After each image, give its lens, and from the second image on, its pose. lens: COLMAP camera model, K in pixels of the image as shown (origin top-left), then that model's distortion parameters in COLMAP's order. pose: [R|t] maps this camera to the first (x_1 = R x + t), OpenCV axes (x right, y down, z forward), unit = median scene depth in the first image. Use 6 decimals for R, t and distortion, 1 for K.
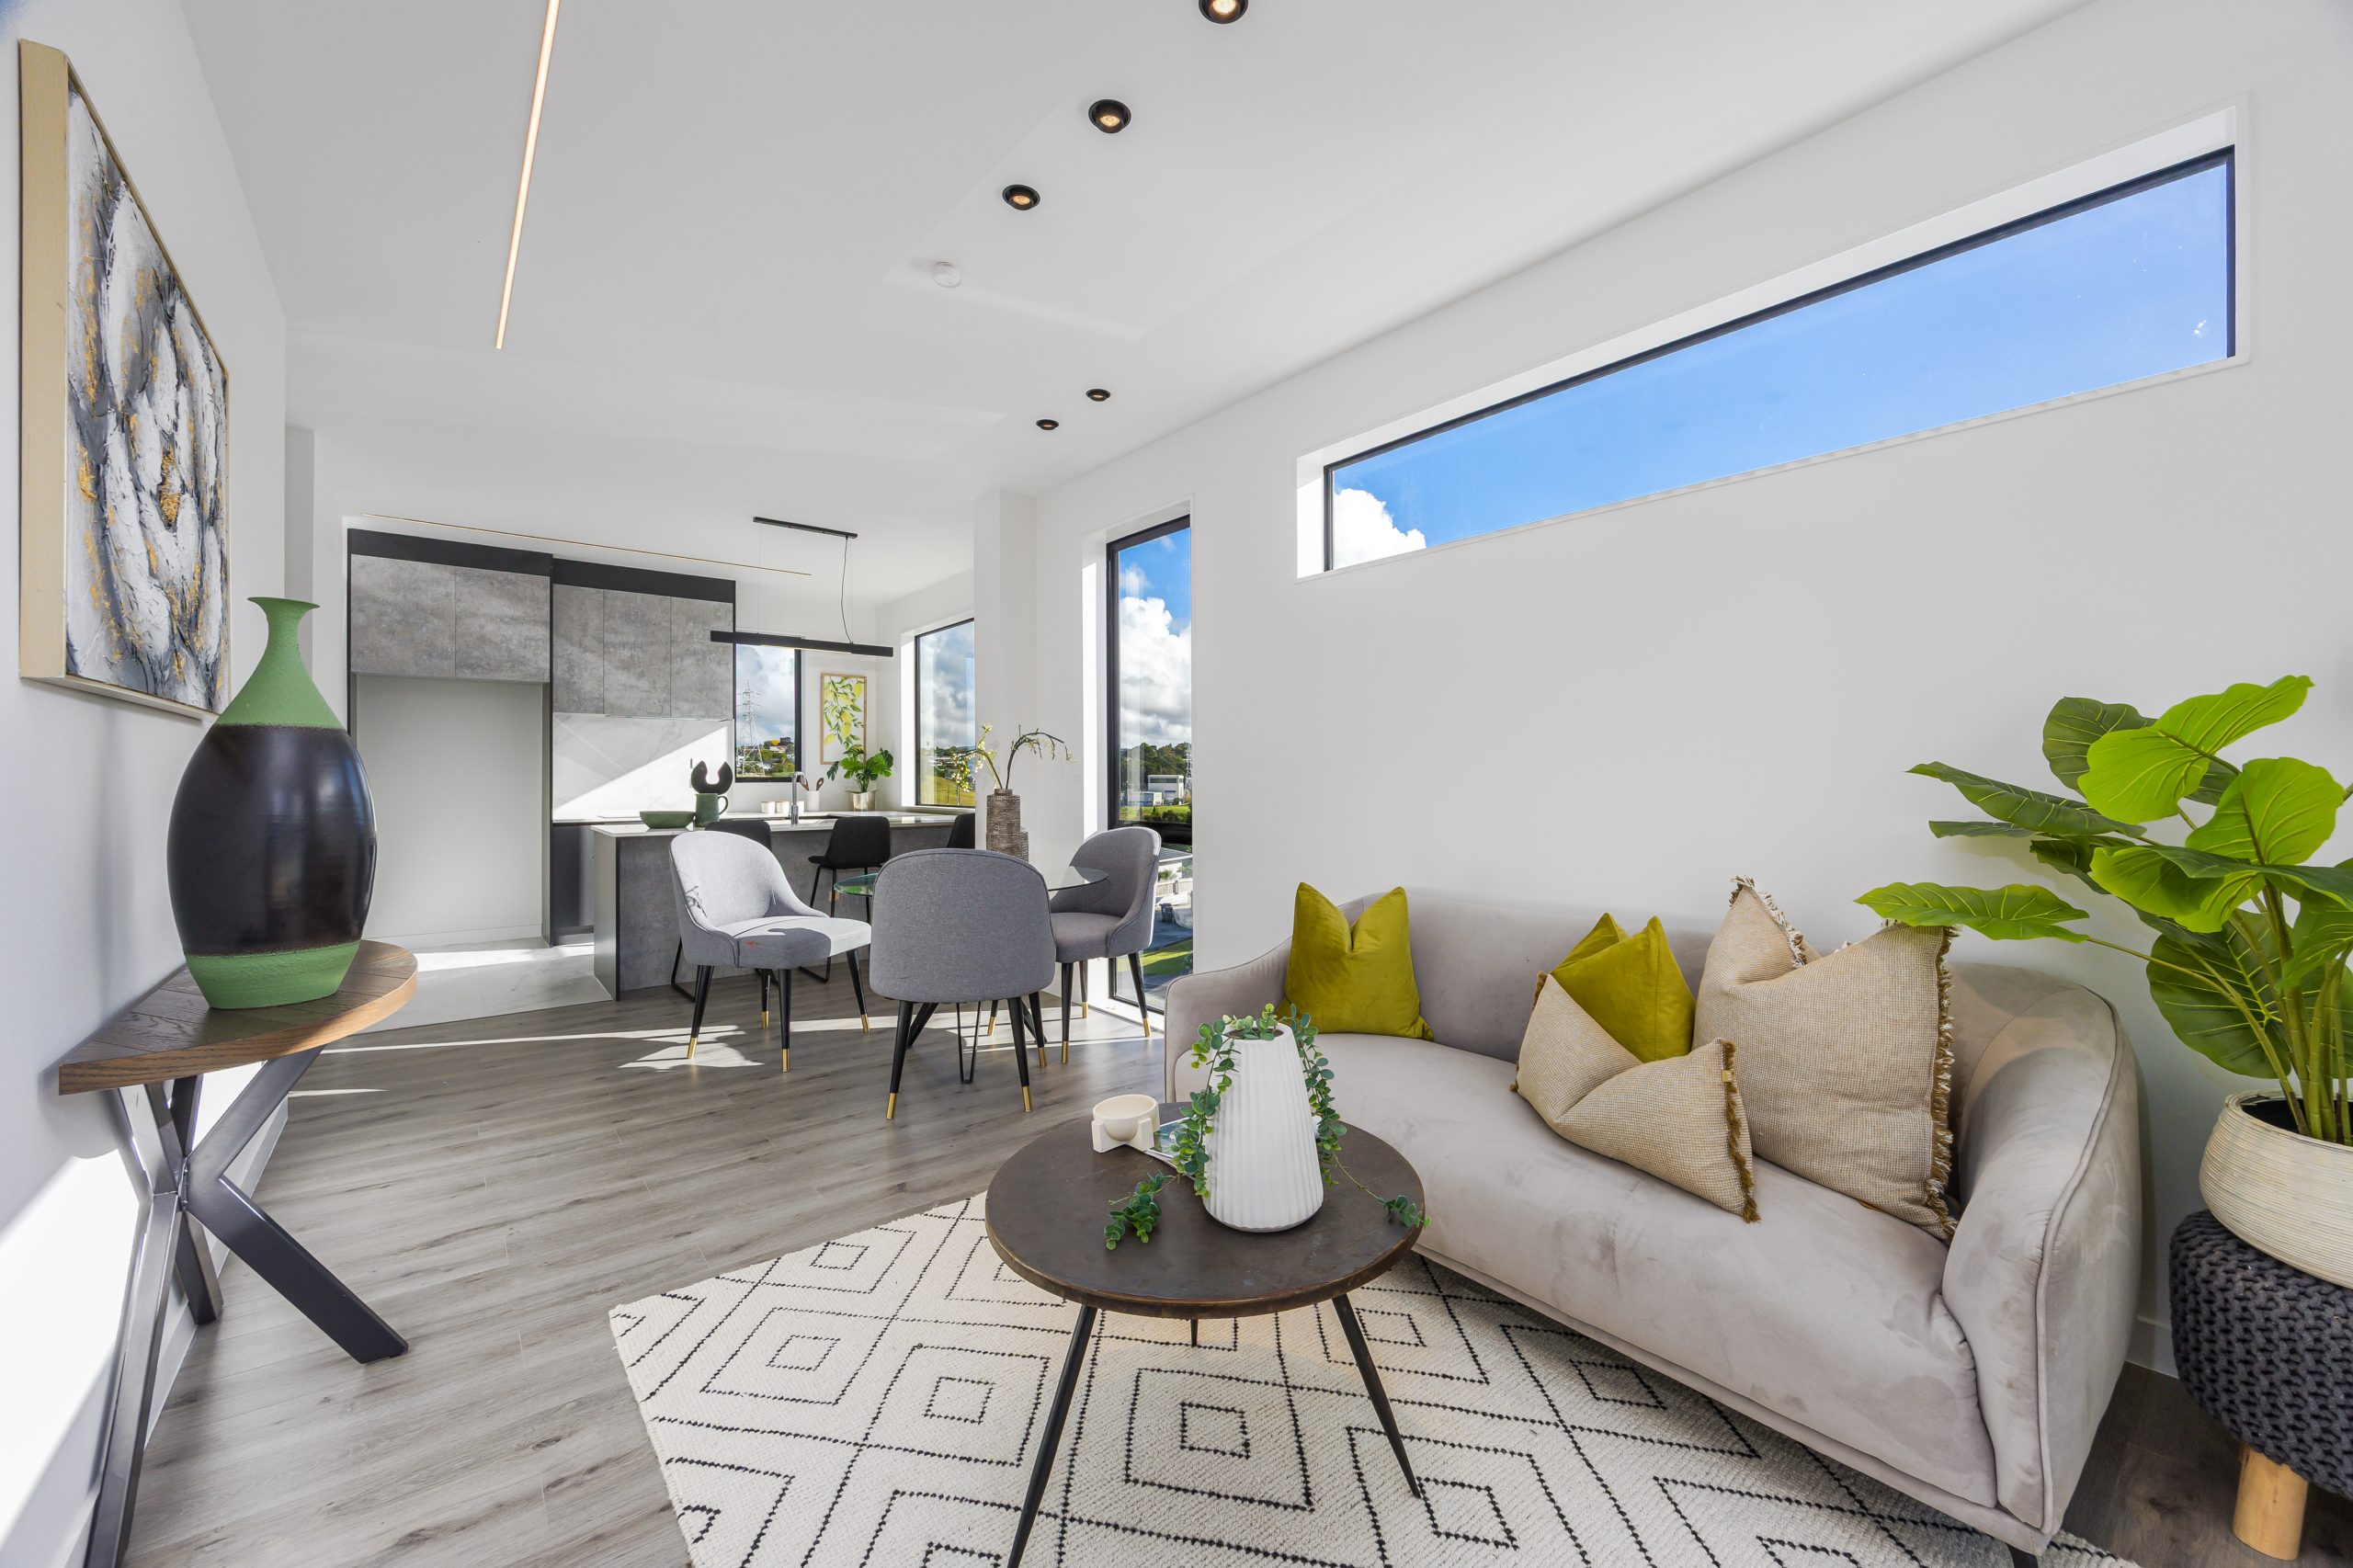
lens RADIAL K [[908.2, 0, 1180.0], [0, 908.2, 774.9], [0, 0, 1]] dist [-0.000126, -0.000026]
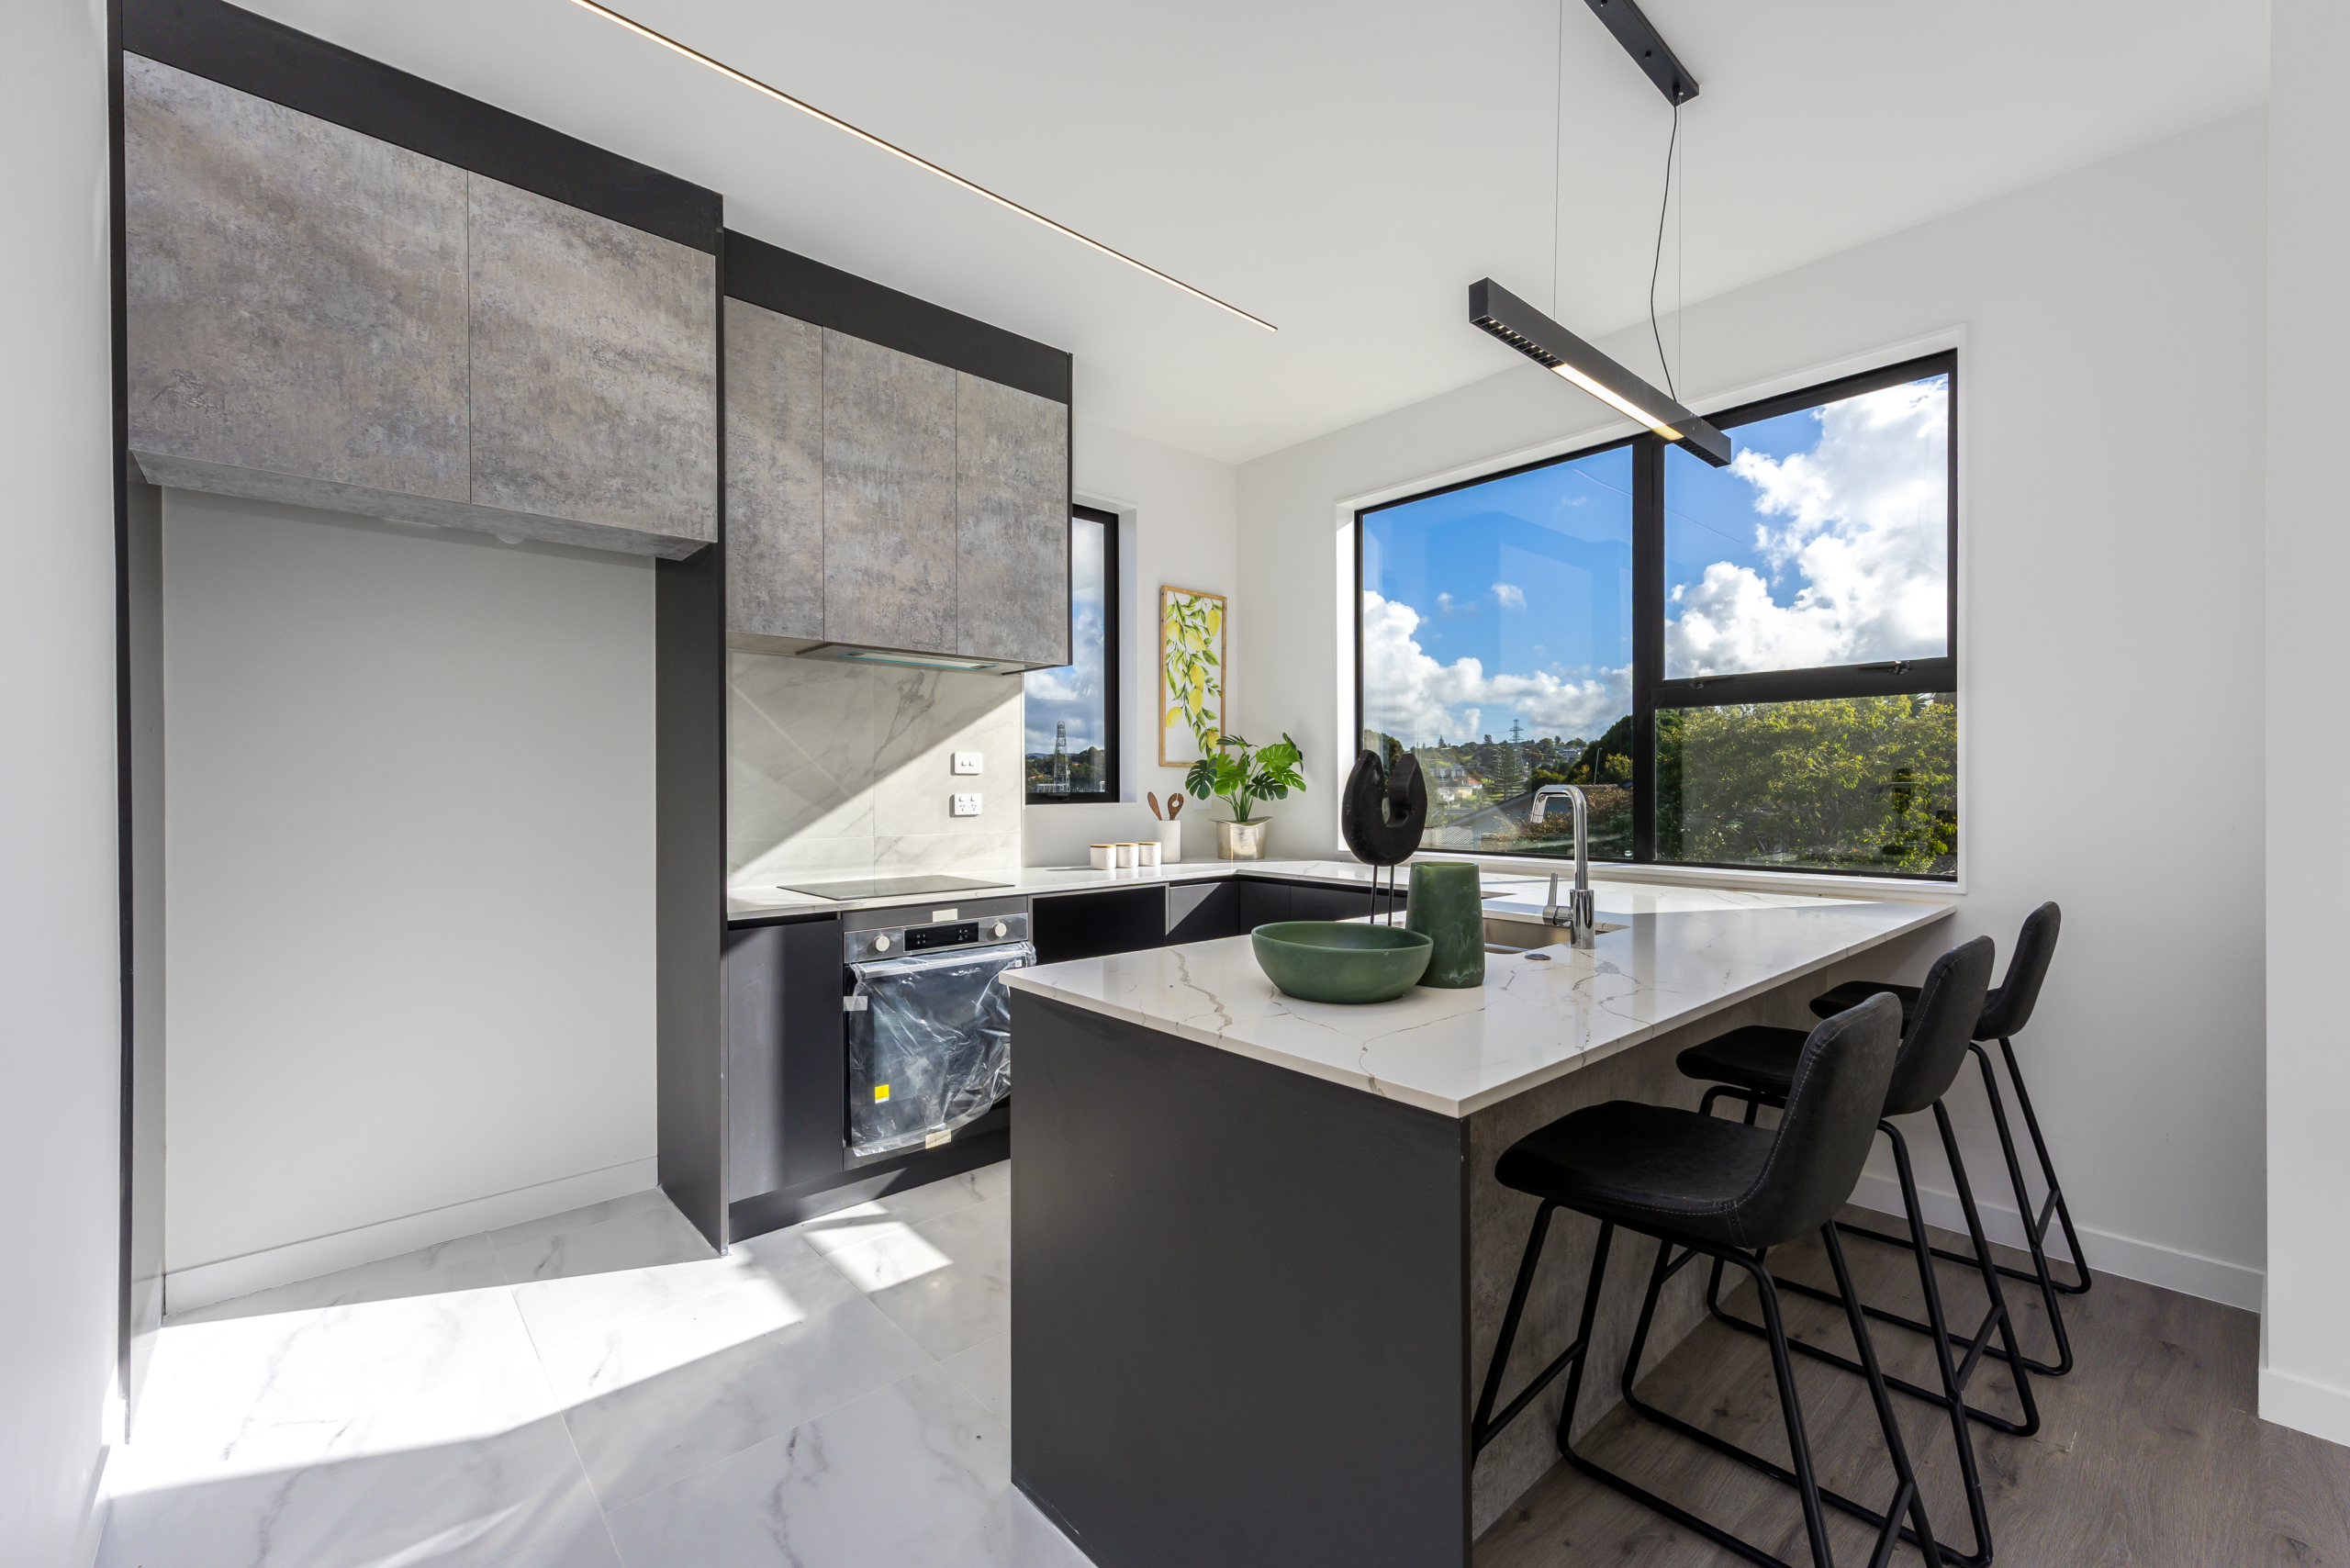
lens RADIAL K [[959.7, 0, 1172.3], [0, 959.7, 788.6], [0, 0, 1]] dist [0.001941, 0.000005]
pose [[0.999764, 0.001750, 0.021650, -0.483605], [-0.001998, 0.999932, 0.011470, -0.006813], [-0.021628, -0.011511, 0.999700, 0.565700]]
